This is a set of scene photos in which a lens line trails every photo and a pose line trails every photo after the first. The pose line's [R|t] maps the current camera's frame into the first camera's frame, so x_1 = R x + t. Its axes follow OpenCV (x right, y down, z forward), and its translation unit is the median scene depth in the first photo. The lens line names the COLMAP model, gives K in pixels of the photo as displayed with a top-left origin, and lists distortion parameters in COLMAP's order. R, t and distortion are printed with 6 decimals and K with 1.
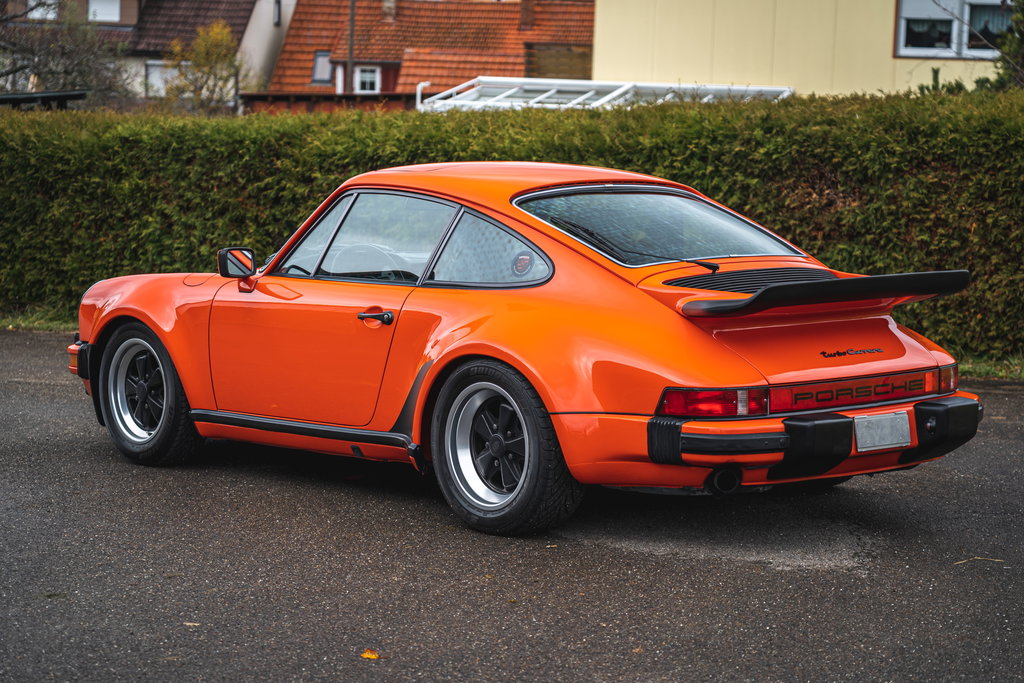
lens RADIAL K [[2348.6, 0, 509.2], [0, 2348.6, 341.0], [0, 0, 1]] dist [0.118735, 0.000000]
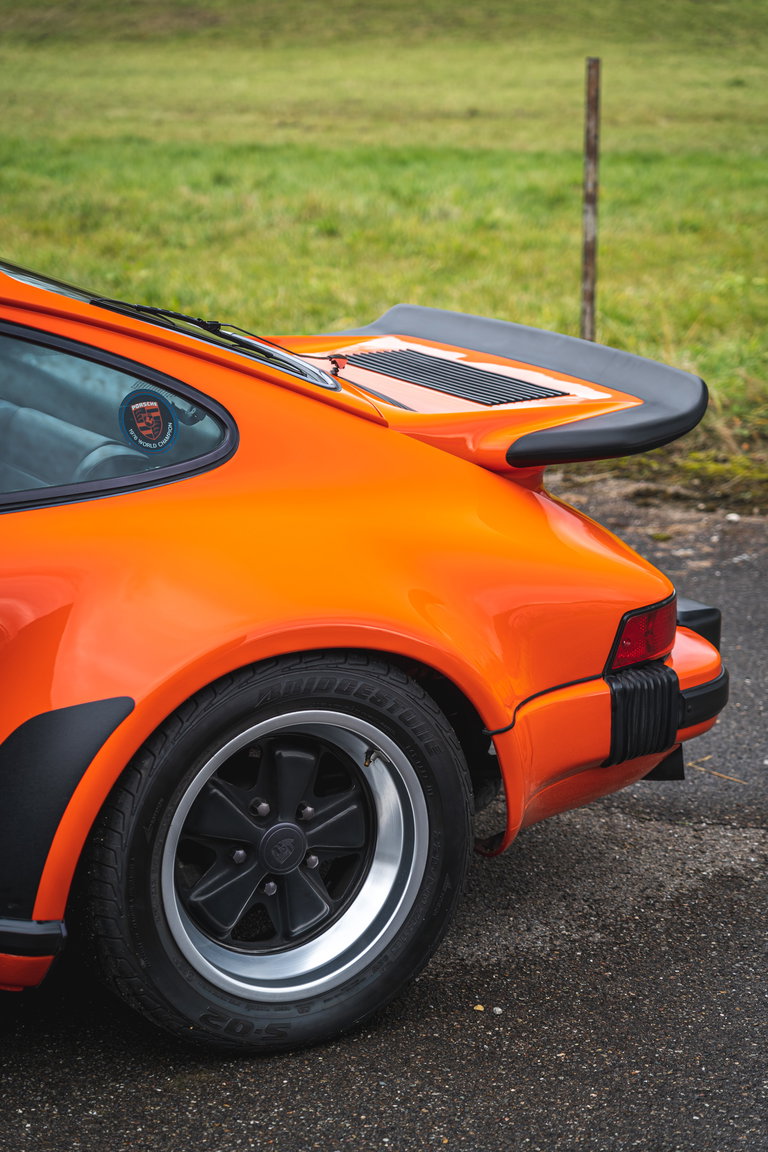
lens RADIAL K [[2638.0, 0, 385.9], [0, 2638.0, 575.4], [0, 0, 1]] dist [0.052867, 0.000000]
pose [[0.190069, -0.229105, 0.954665, -0.358865], [0.074448, 0.972954, 0.218672, -0.086113], [-0.978944, 0.029510, 0.201985, 0.701672]]
